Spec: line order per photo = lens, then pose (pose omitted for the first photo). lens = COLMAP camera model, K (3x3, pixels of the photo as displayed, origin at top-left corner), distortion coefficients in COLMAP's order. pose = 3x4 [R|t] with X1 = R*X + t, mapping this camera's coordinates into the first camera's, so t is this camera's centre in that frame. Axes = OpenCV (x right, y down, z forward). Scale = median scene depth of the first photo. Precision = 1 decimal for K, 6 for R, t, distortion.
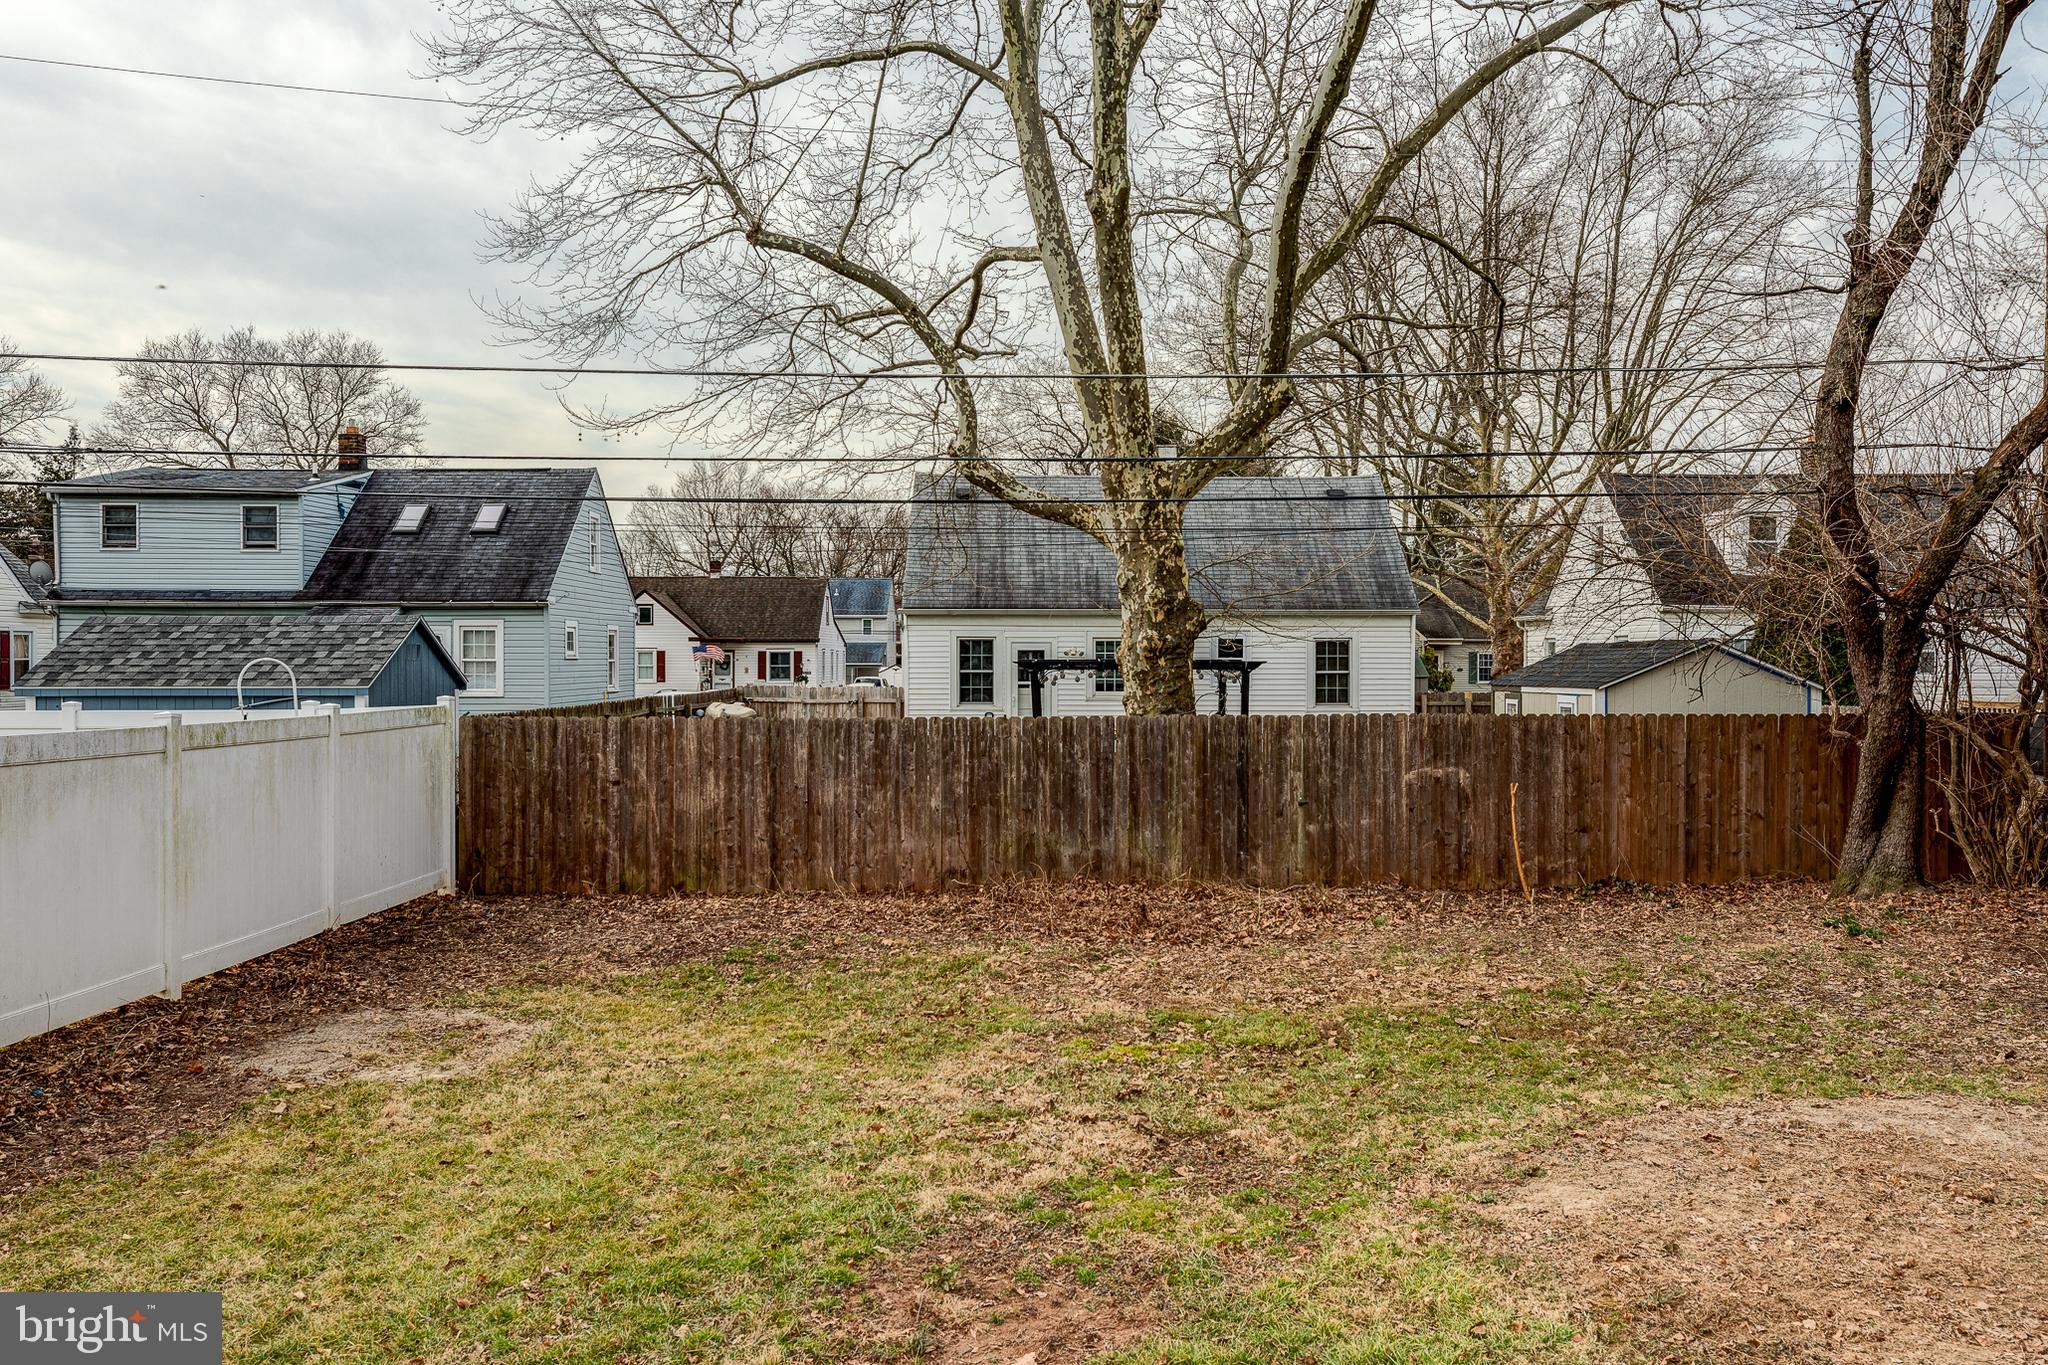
lens RADIAL K [[1605.2, 0, 1021.3], [0, 1605.2, 670.7], [0, 0, 1]] dist [0.007450, 0.008470]
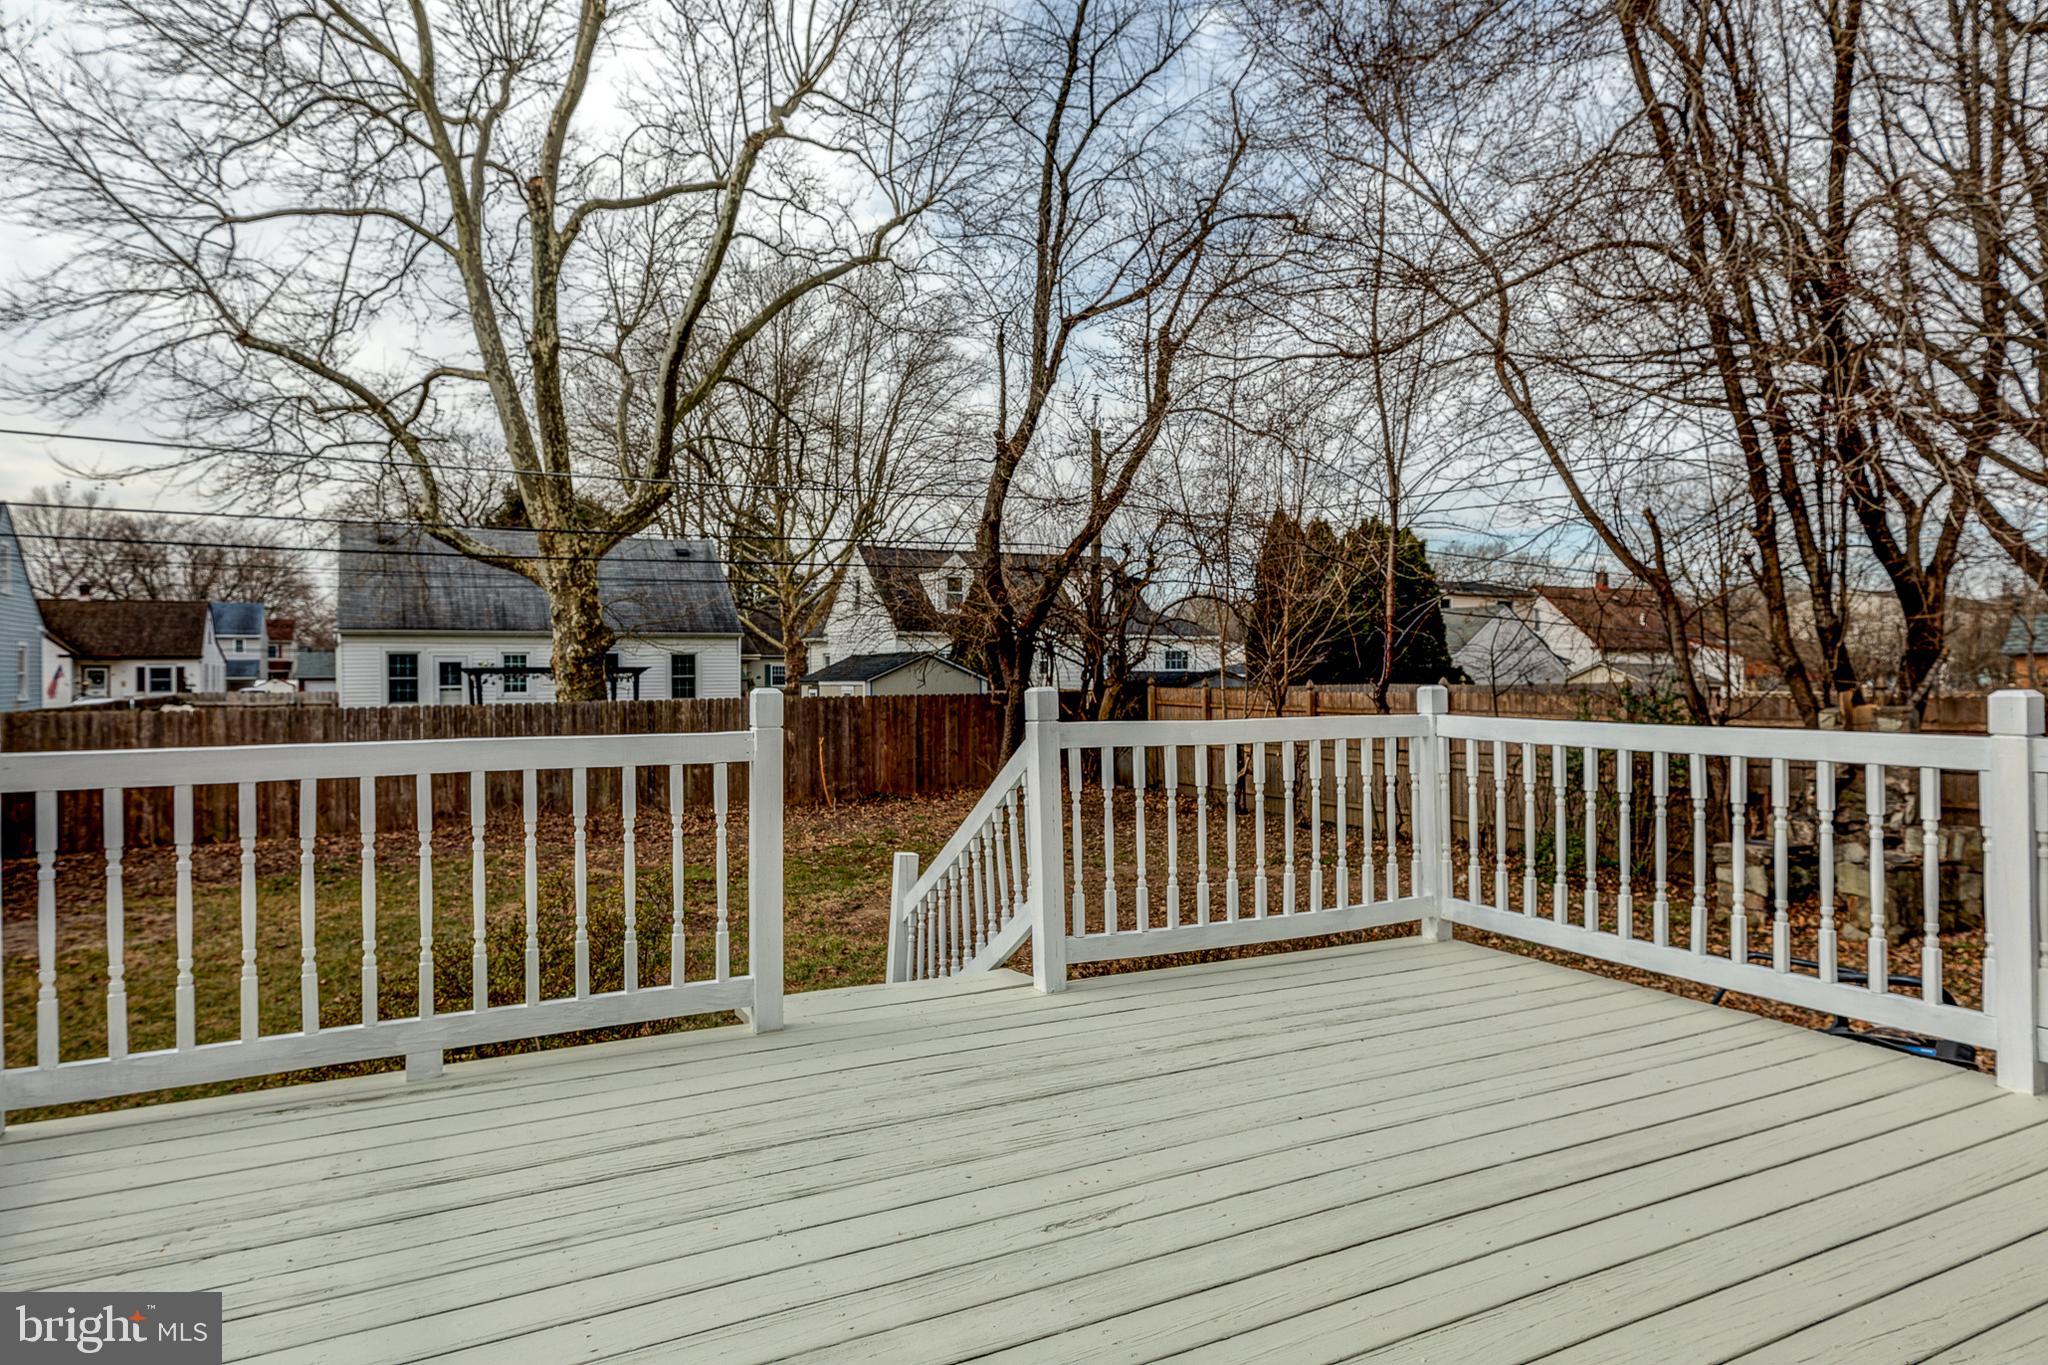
lens RADIAL K [[1224.1, 0, 1025.6], [0, 1224.1, 672.7], [0, 0, 1]] dist [0.014511, -0.000021]
pose [[0.882518, -0.007886, 0.470213, -0.073789], [0.011091, 0.999930, -0.004045, 0.007673], [-0.470149, 0.008785, 0.882543, -0.157467]]
